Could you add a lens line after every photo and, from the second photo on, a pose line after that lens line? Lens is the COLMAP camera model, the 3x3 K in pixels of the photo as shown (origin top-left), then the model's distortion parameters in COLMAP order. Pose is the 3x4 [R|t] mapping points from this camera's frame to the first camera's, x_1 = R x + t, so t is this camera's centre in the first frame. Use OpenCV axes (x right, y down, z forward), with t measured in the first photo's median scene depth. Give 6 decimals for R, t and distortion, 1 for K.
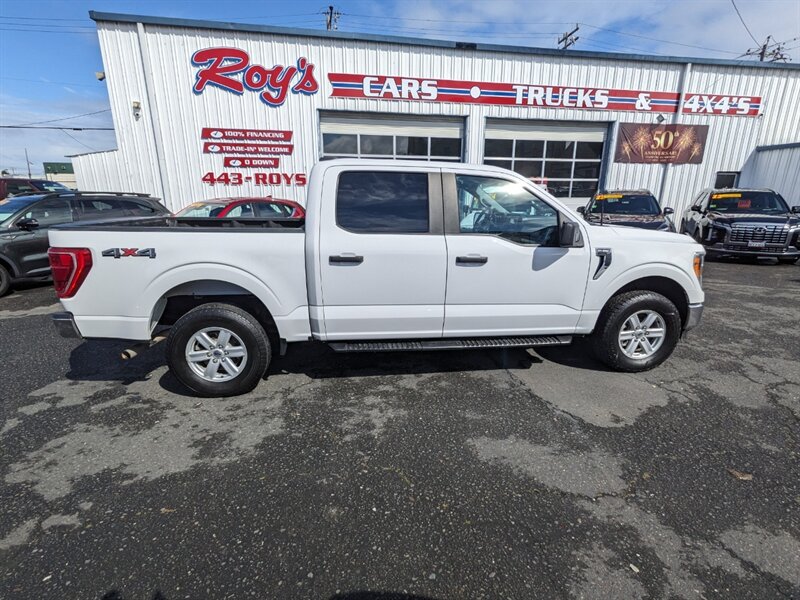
lens RADIAL K [[402.0, 0, 399.2], [0, 402.0, 329.9], [0, 0, 1]] dist [-0.007498, 0.001397]
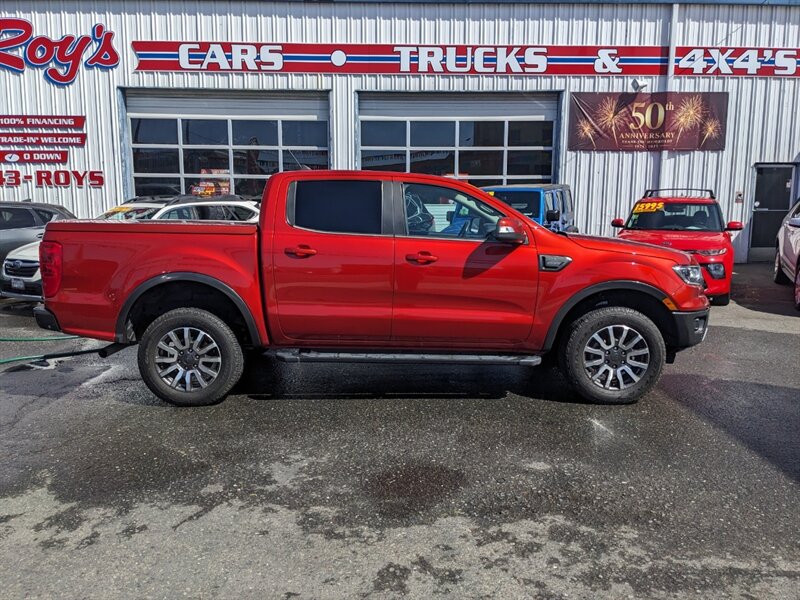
lens RADIAL K [[590.6, 0, 389.3], [0, 590.6, 300.9], [0, 0, 1]] dist [0.033137, -0.056417]
pose [[0.986523, 0.028555, -0.161110, 0.453513], [-0.053156, 0.987177, -0.150521, -0.023217], [0.154746, 0.157056, 0.975391, 0.070207]]
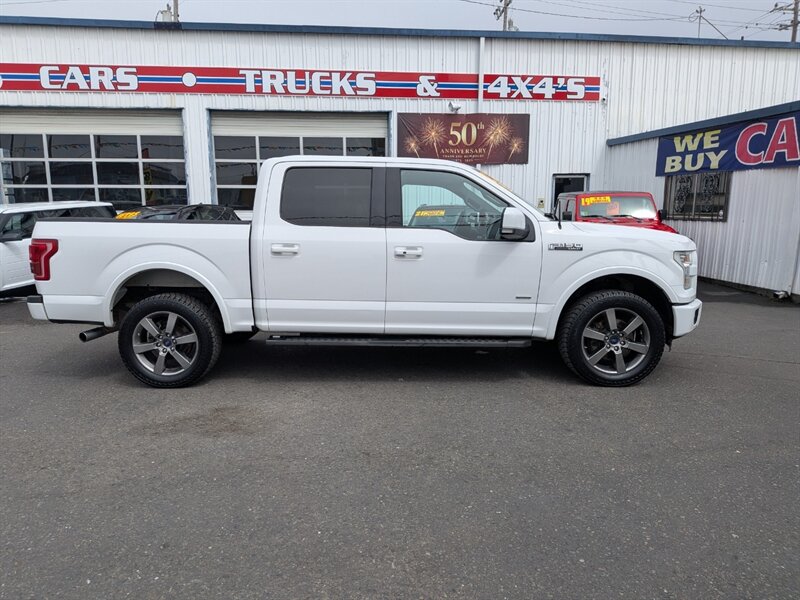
lens RADIAL K [[501.1, 0, 397.6], [0, 501.1, 306.1], [0, 0, 1]] dist [0.001923, -0.019378]
pose [[0.997764, 0.007679, -0.066397, 0.658177], [-0.016010, 0.991918, -0.125870, -0.039639], [0.064893, 0.126651, 0.989822, 0.118280]]
